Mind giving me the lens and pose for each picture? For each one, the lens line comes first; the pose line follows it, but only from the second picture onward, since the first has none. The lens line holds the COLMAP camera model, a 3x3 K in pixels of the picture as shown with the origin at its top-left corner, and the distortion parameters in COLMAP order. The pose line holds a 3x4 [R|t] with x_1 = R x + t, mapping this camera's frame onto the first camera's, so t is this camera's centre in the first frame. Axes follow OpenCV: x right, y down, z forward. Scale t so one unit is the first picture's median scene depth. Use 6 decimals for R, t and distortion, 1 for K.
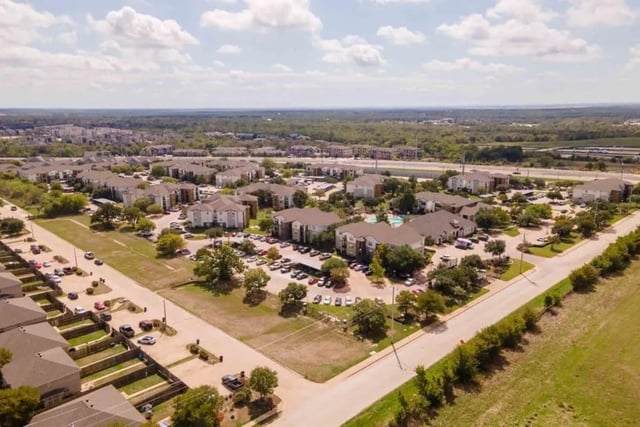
lens RADIAL K [[464.4, 0, 317.9], [0, 464.4, 195.4], [0, 0, 1]] dist [0.031195, 0.004310]
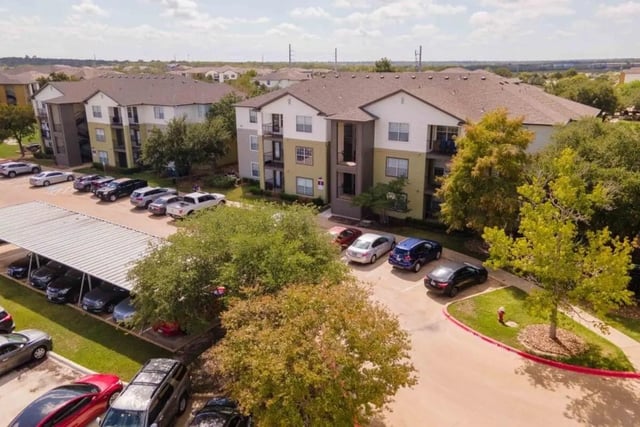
lens RADIAL K [[464.4, 0, 320.0], [0, 464.4, 213.5], [0, 0, 1]] dist [0.031220, 0.005327]
pose [[0.976915, -0.066632, 0.202973, 0.027896], [0.040781, 0.990808, 0.128985, 0.103620], [-0.209702, -0.117730, 0.970652, 0.732925]]
